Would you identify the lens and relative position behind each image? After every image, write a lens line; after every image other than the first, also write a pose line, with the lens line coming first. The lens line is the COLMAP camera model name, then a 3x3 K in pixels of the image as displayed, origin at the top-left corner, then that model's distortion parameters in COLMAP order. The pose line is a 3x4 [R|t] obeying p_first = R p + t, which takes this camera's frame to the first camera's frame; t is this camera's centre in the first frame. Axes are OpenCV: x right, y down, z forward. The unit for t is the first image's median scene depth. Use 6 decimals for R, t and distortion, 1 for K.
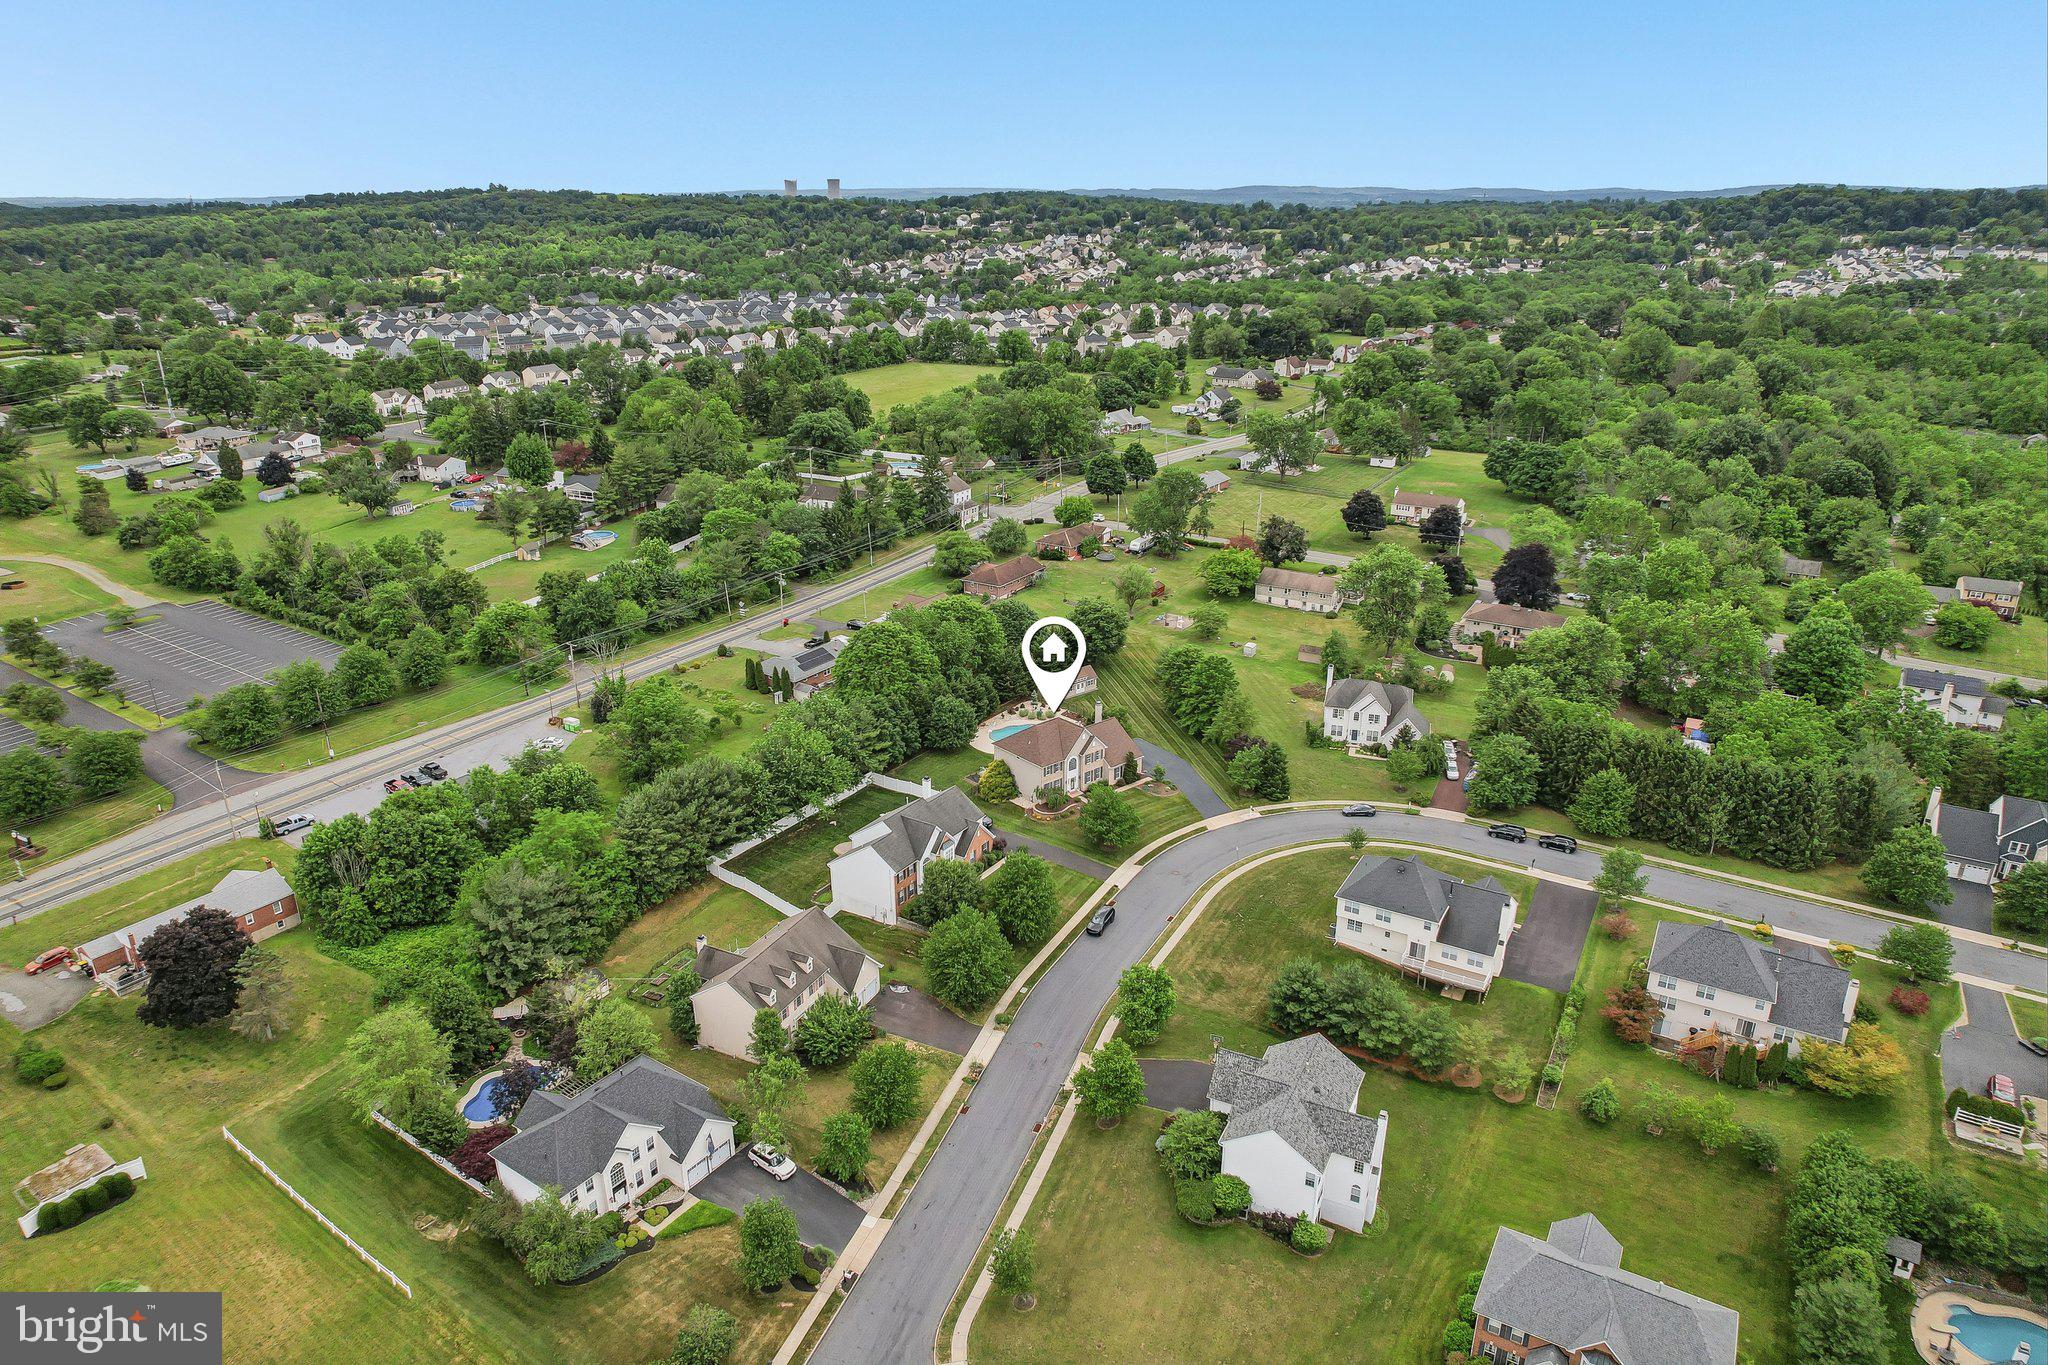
lens RADIAL K [[1310.0, 0, 1024.0], [0, 1310.0, 682.5], [0, 0, 1]] dist [-0.069399, 0.055580]
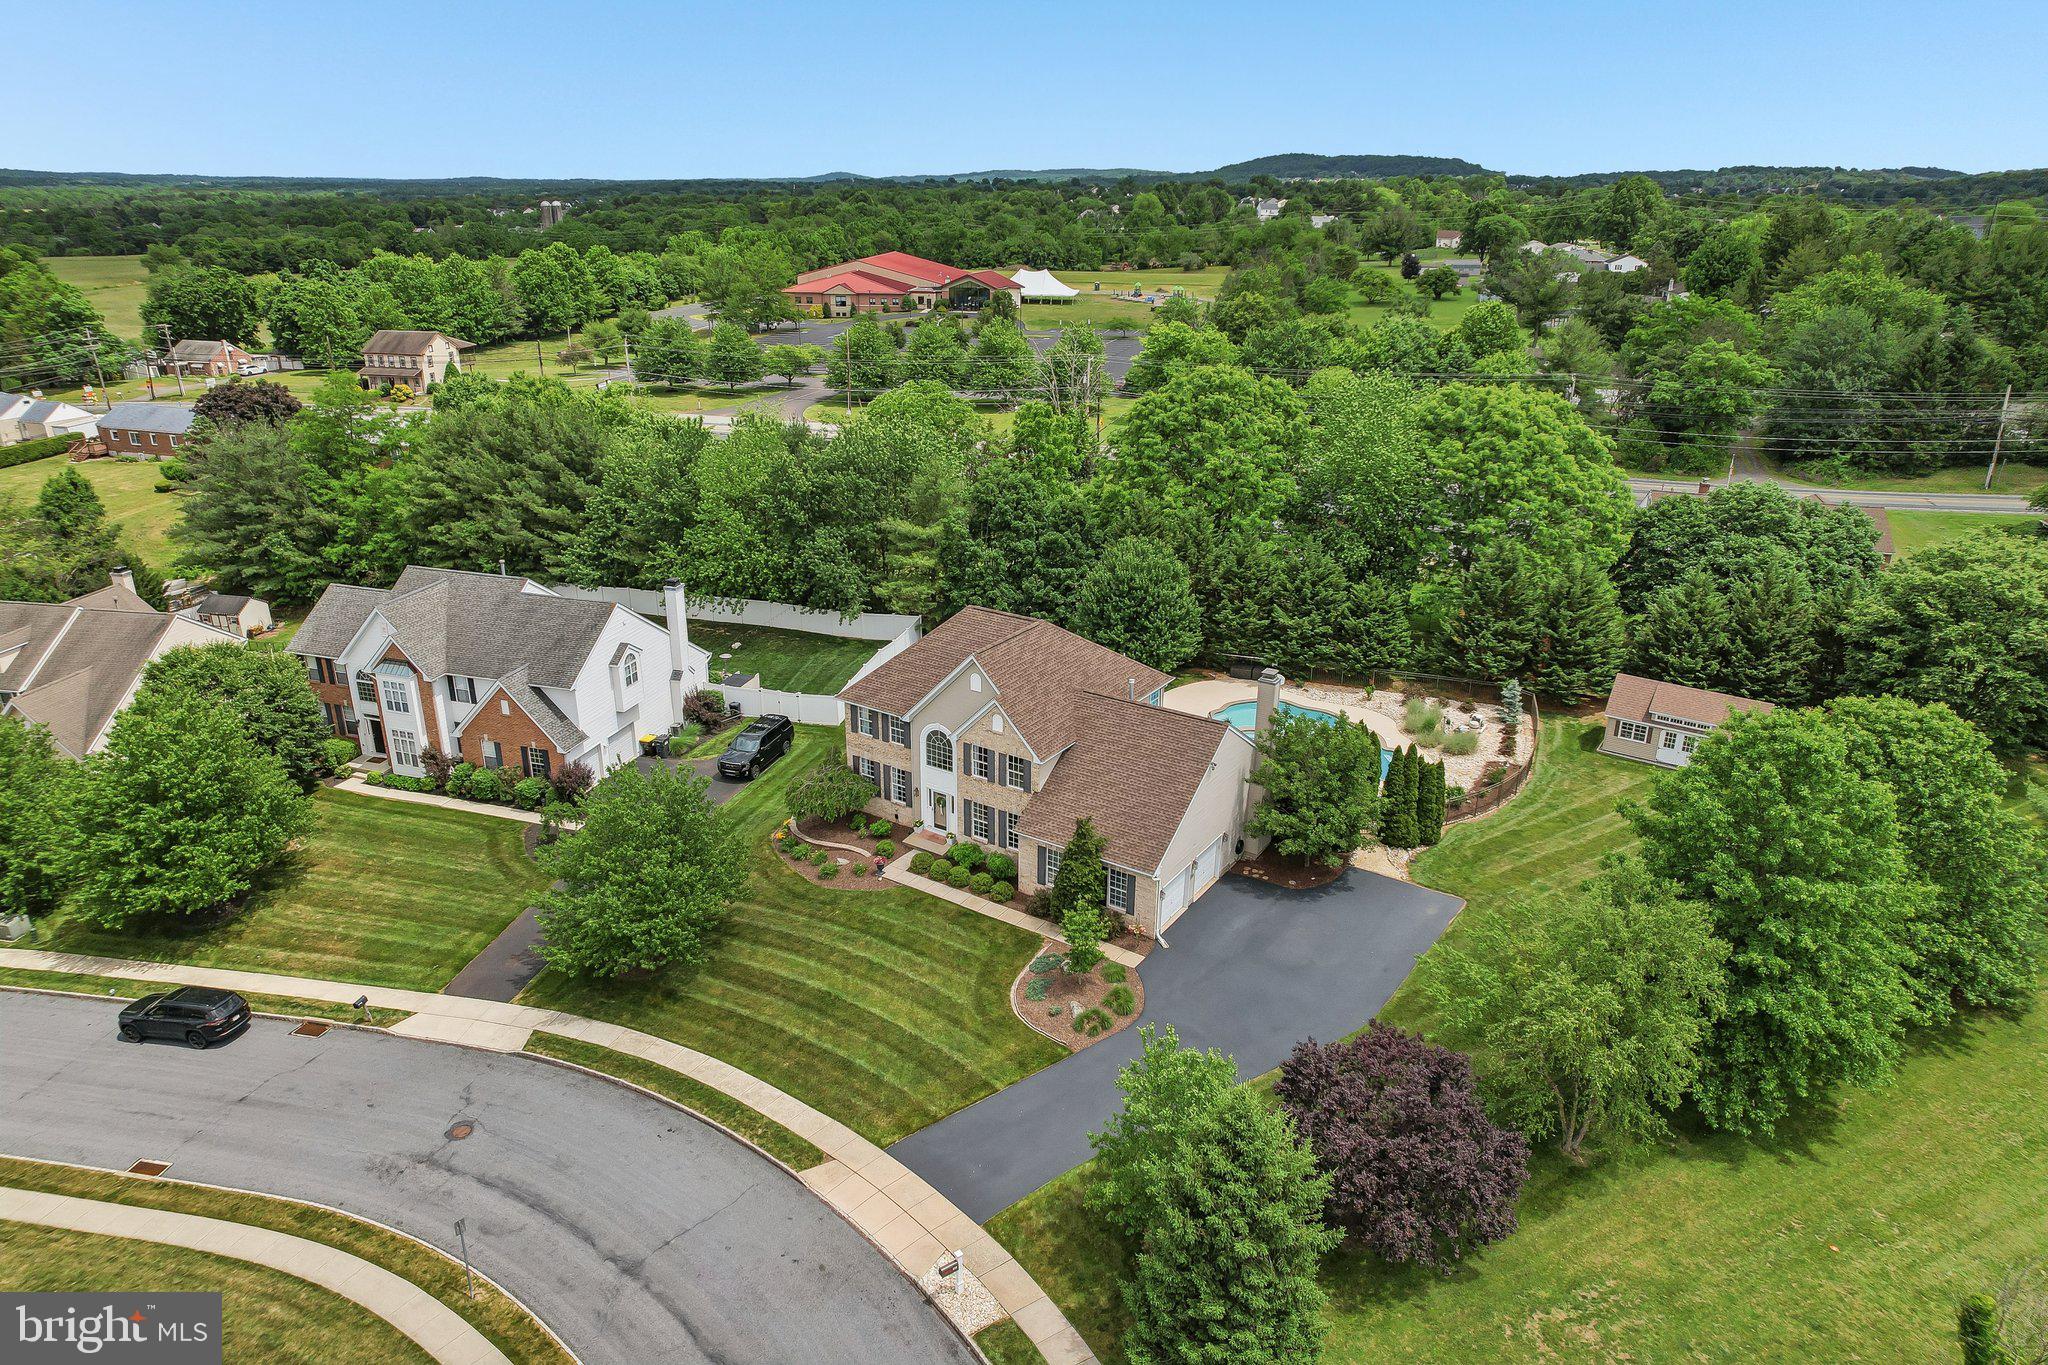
lens RADIAL K [[1310.0, 0, 1024.0], [0, 1310.0, 682.5], [0, 0, 1]] dist [-0.069399, 0.055580]
pose [[0.279531, 0.350521, -0.893867, 0.317681], [-0.346105, 0.905174, 0.246721, -0.036913], [0.895586, 0.240405, 0.374341, 0.894621]]
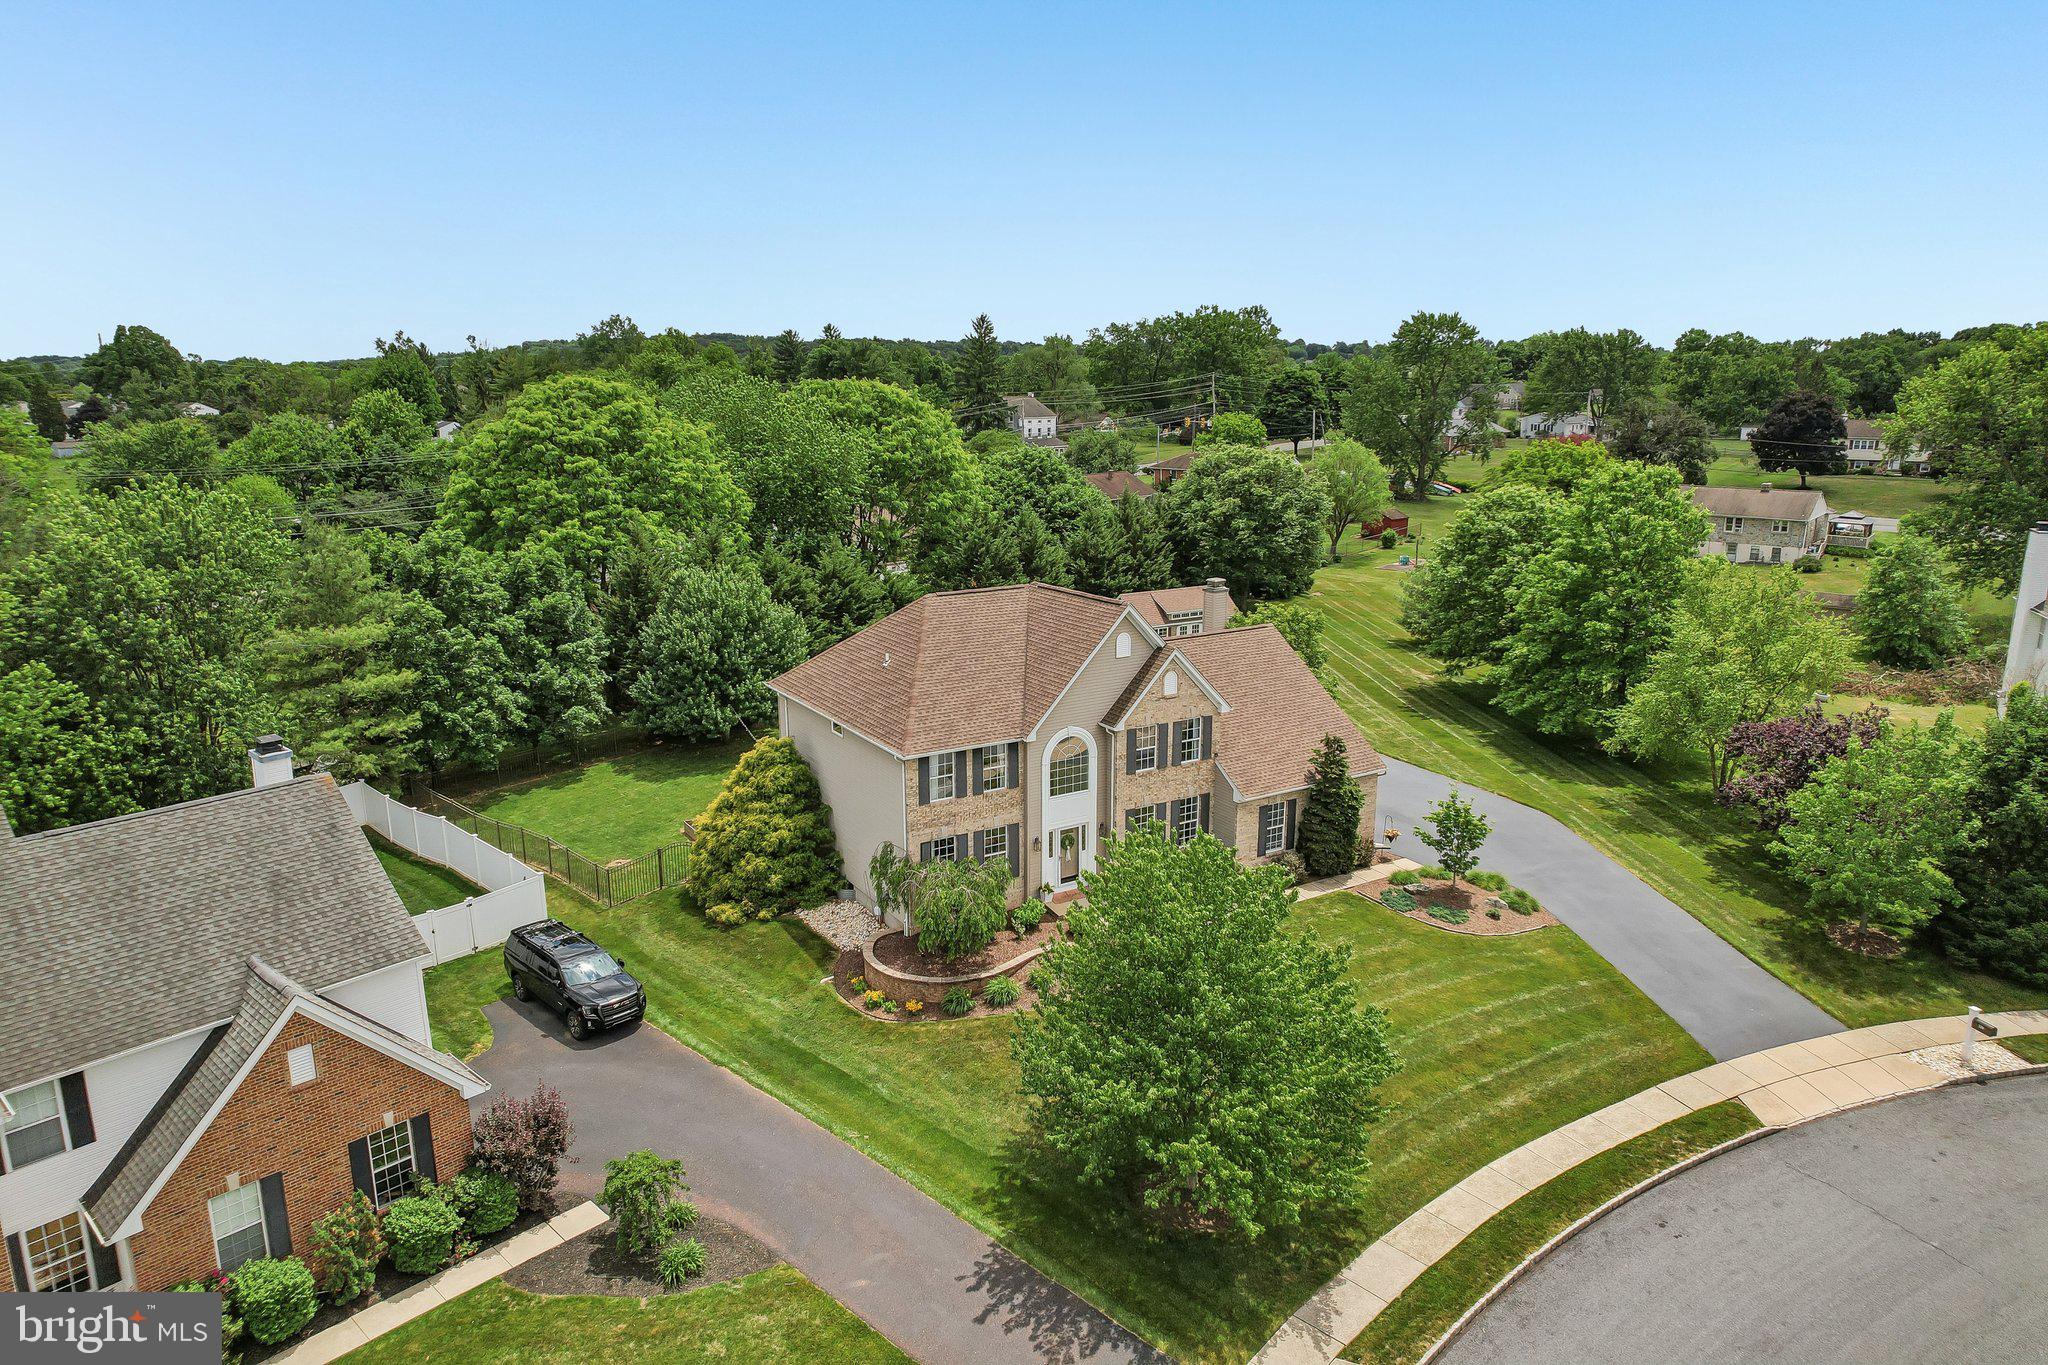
lens RADIAL K [[1310.0, 0, 1024.0], [0, 1310.0, 682.5], [0, 0, 1]] dist [-0.069399, 0.055580]
pose [[0.988447, 0.032249, -0.148096, 0.062235], [-0.051567, 0.990366, -0.128514, 0.077364], [0.142525, 0.134666, 0.980587, 0.775120]]
